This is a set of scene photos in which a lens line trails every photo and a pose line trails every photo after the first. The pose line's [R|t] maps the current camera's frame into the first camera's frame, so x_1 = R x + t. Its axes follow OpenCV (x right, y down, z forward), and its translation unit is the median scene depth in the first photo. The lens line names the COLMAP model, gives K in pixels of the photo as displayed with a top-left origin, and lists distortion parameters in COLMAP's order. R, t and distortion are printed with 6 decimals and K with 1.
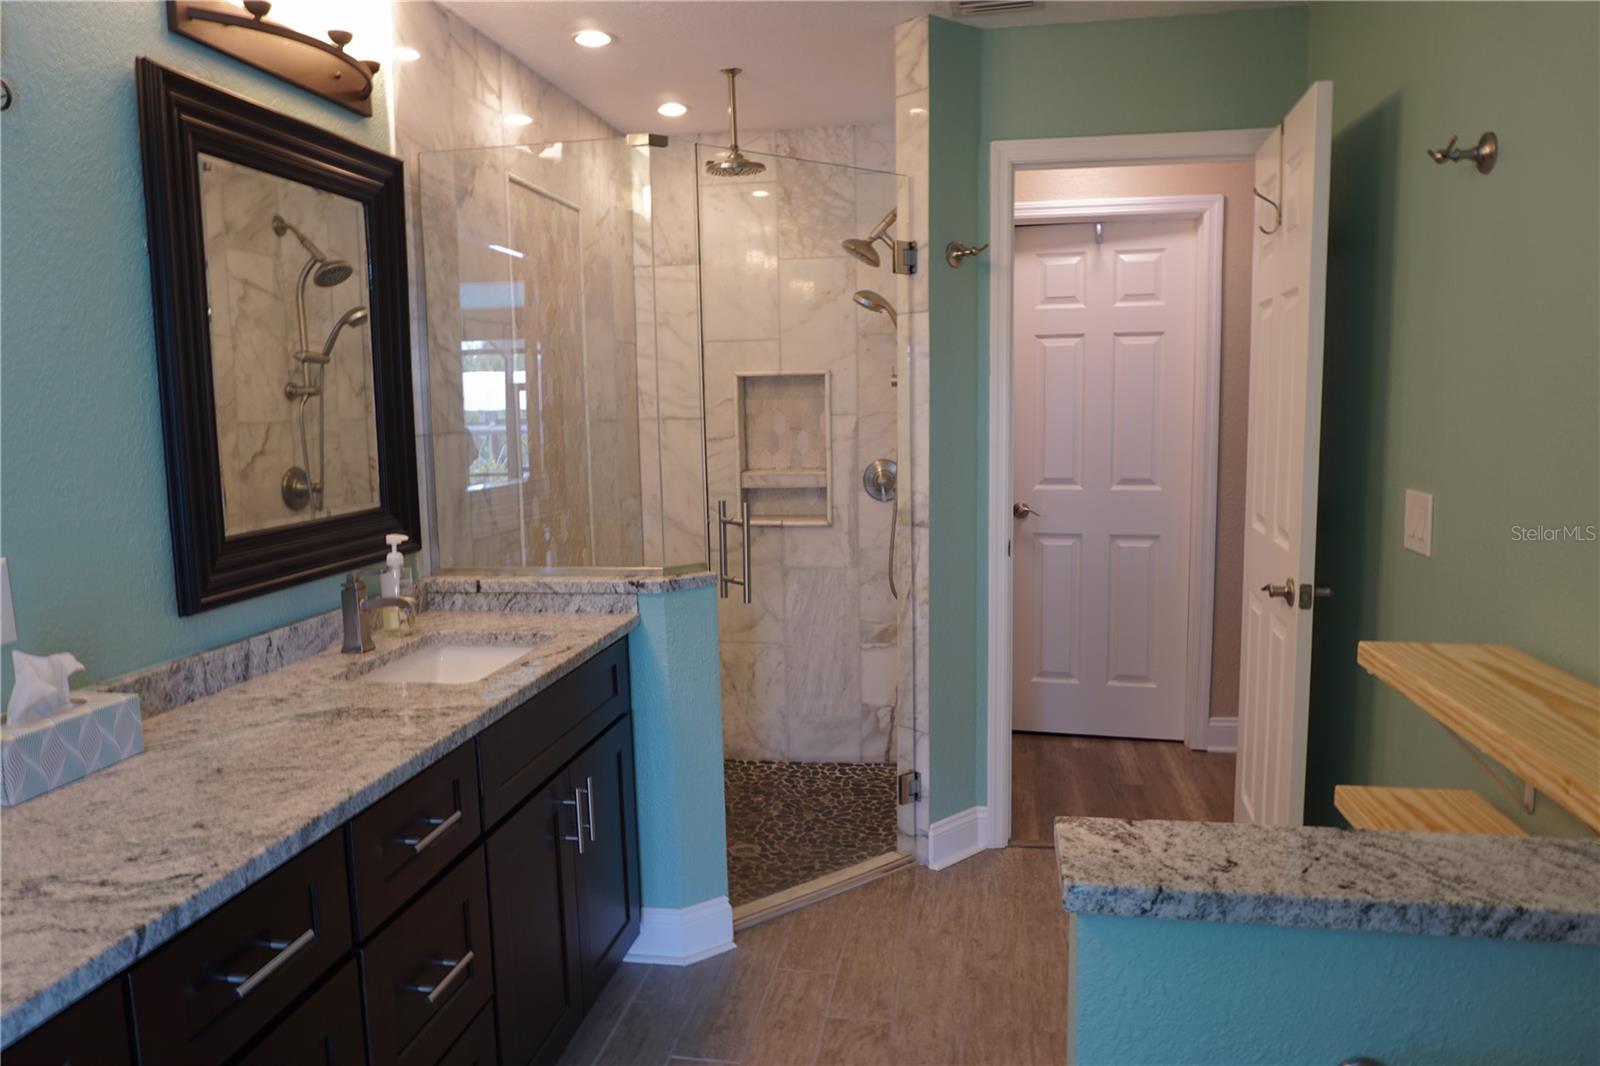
lens RADIAL K [[1072.8, 0, 800.0], [0, 1072.8, 529.8], [0, 0, 1]] dist [-0.047313, 0.032723]
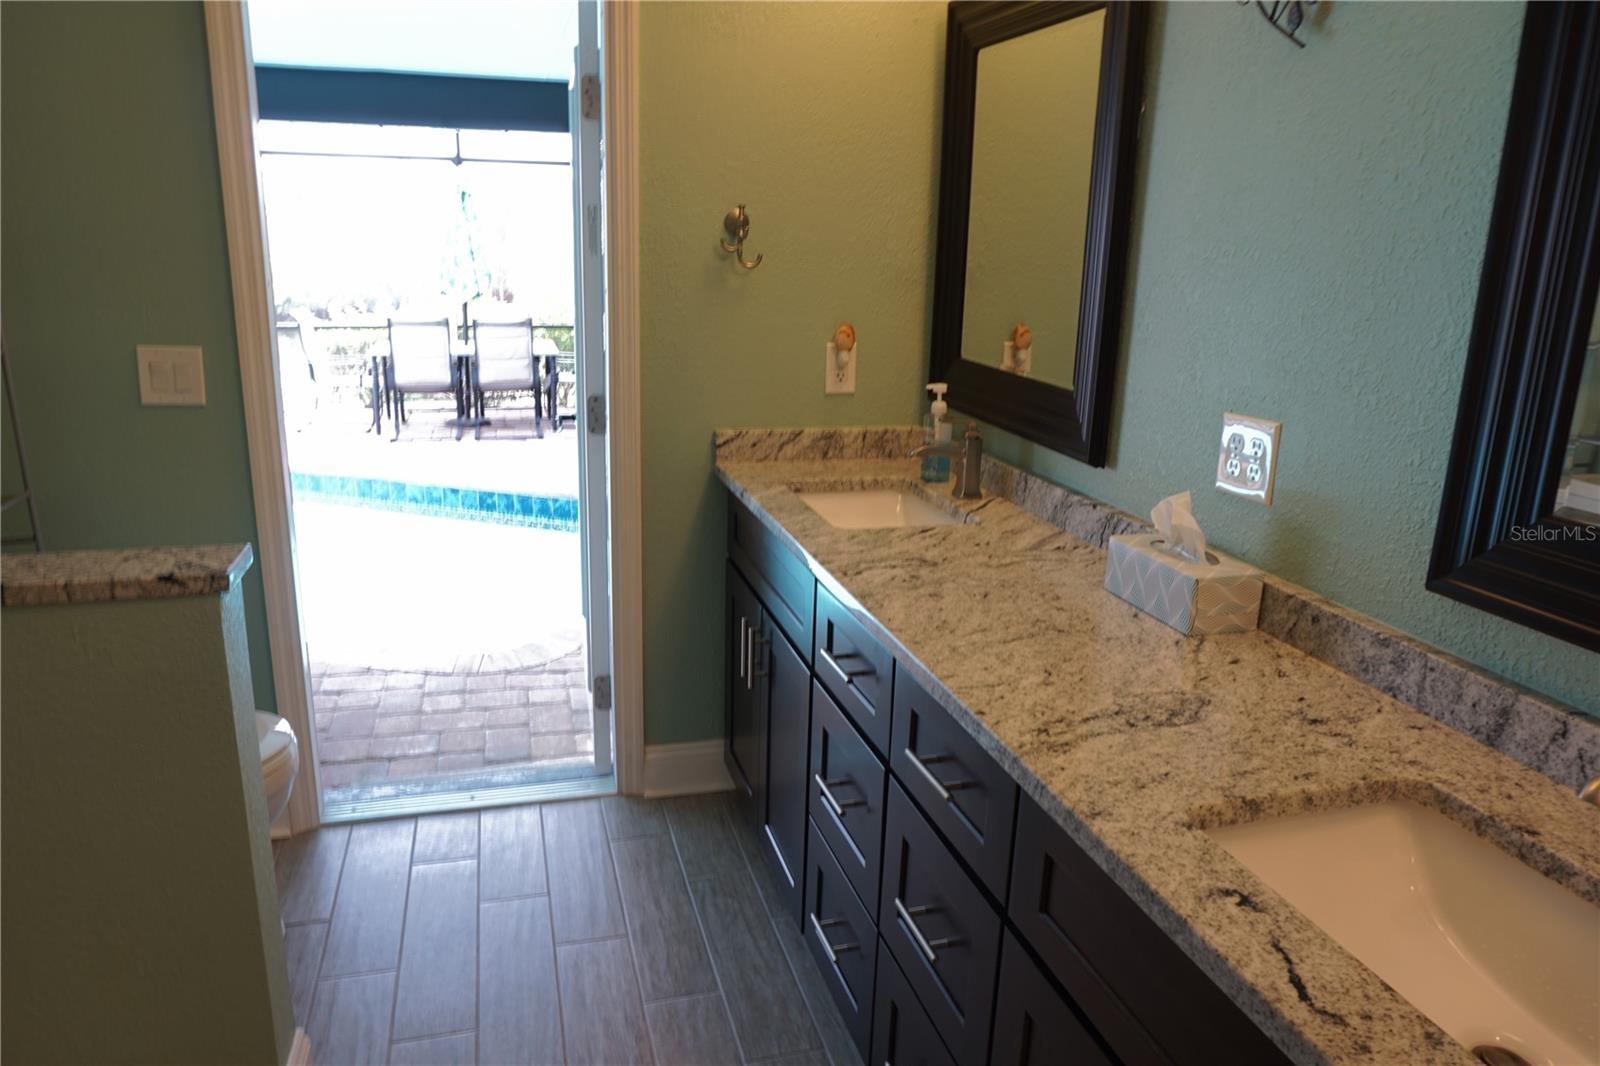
lens RADIAL K [[1072.8, 0, 799.1], [0, 1072.8, 532.9], [0, 0, 1]] dist [-0.047313, 0.032723]
pose [[-0.895966, 0.111909, -0.429793, 0.089258], [-0.065047, 0.924231, 0.376251, -0.188256], [0.439334, 0.365065, -0.820800, 1.379933]]
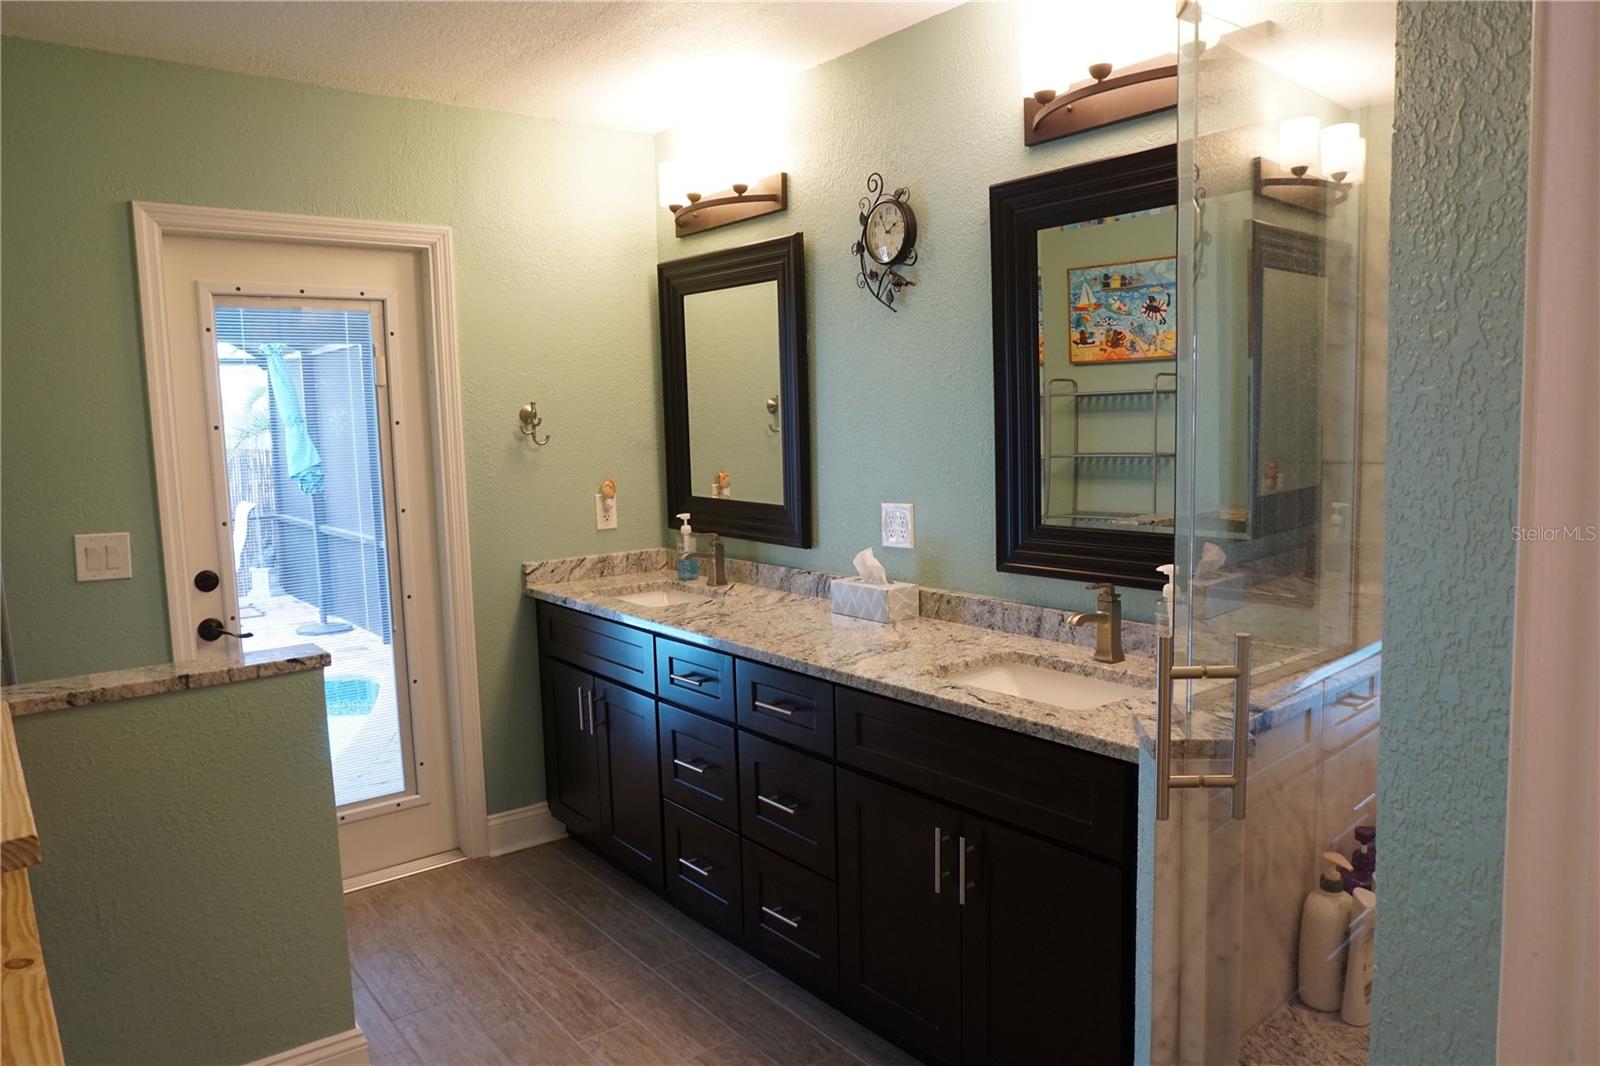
lens RADIAL K [[1072.8, 0, 800.3], [0, 1072.8, 530.2], [0, 0, 1]] dist [-0.047313, 0.032723]
pose [[-0.661221, 0.119596, -0.740597, 0.657954], [-0.052776, 0.977349, 0.204948, -0.253161], [0.748333, 0.174601, -0.639932, 1.716033]]
